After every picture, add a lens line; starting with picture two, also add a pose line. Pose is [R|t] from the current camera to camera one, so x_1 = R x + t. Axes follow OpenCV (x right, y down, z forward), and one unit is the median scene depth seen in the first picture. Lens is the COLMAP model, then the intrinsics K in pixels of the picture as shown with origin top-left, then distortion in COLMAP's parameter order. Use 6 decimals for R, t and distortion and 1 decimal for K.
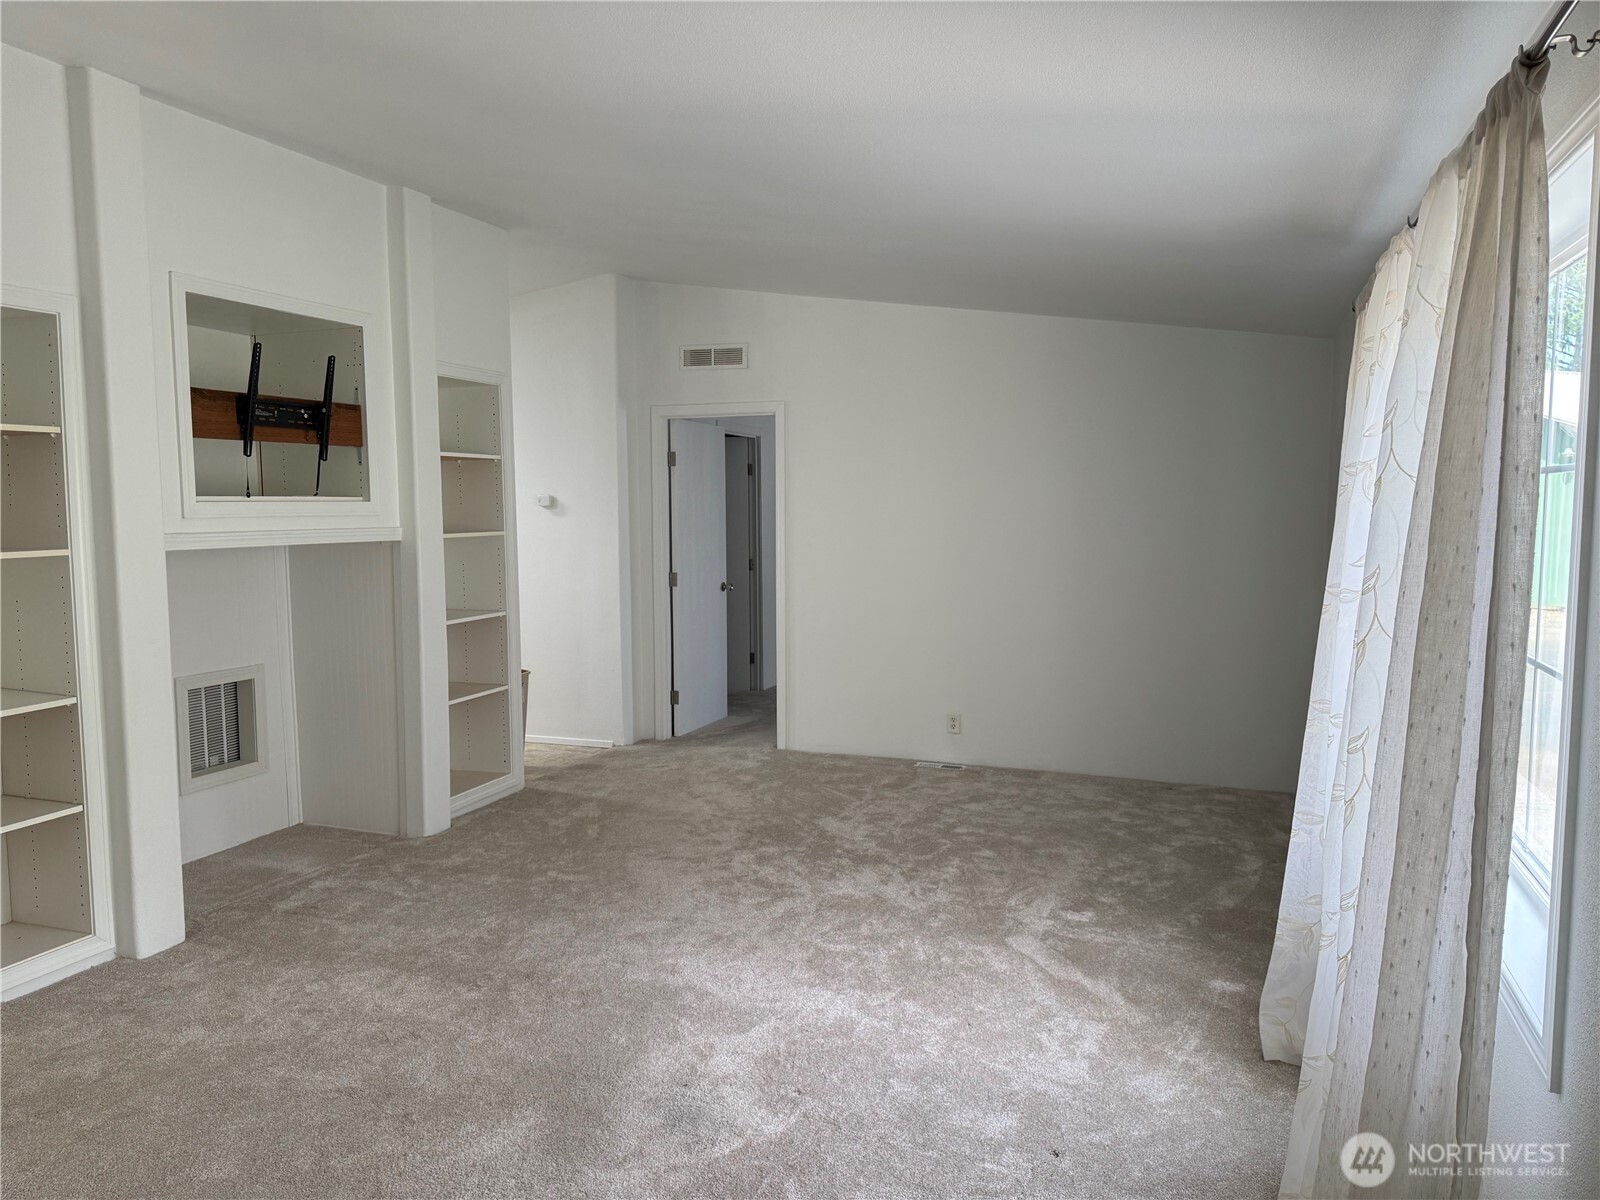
lens RADIAL K [[1130.9, 0, 804.9], [0, 1130.9, 594.9], [0, 0, 1]] dist [0.057556, -0.006632]
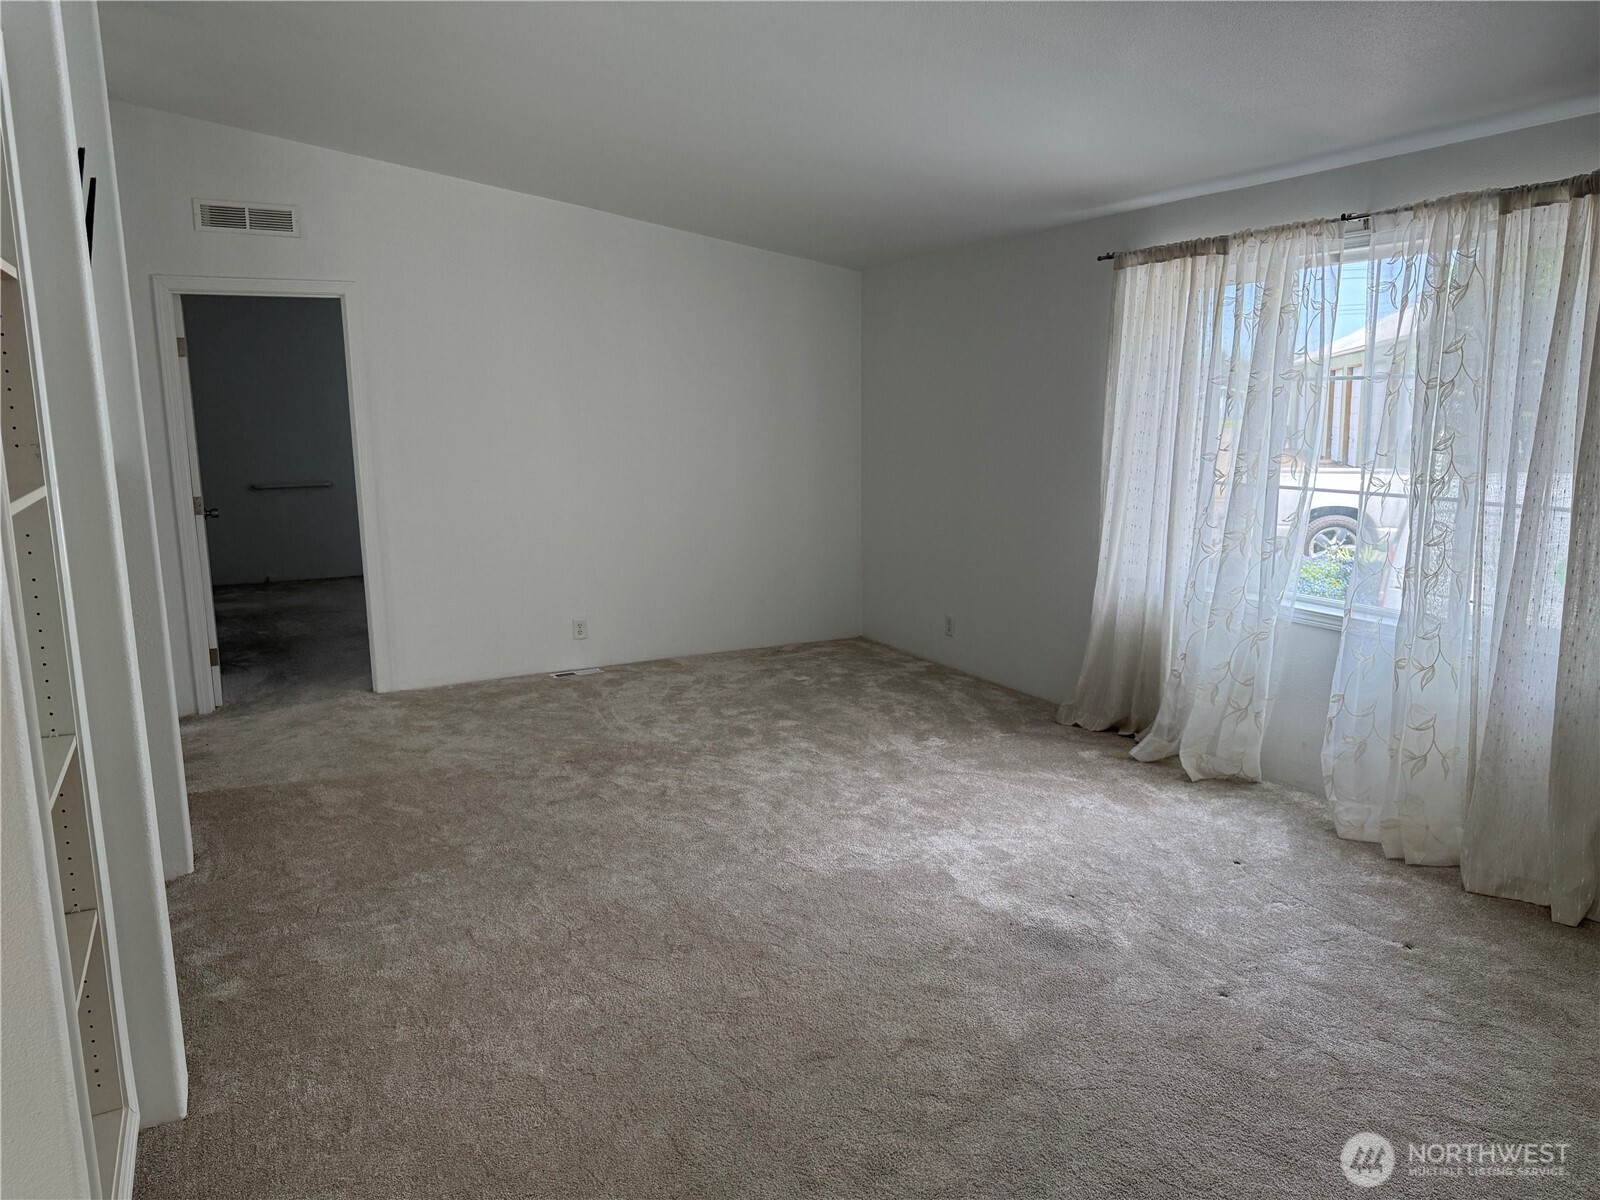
lens RADIAL K [[1130.9, 0, 793.7], [0, 1130.9, 610.4], [0, 0, 1]] dist [0.057556, -0.006632]
pose [[0.686145, -0.143508, 0.713170, -0.606738], [0.077974, 0.989209, 0.124035, -0.016136], [-0.723274, -0.029497, 0.689931, 0.241434]]
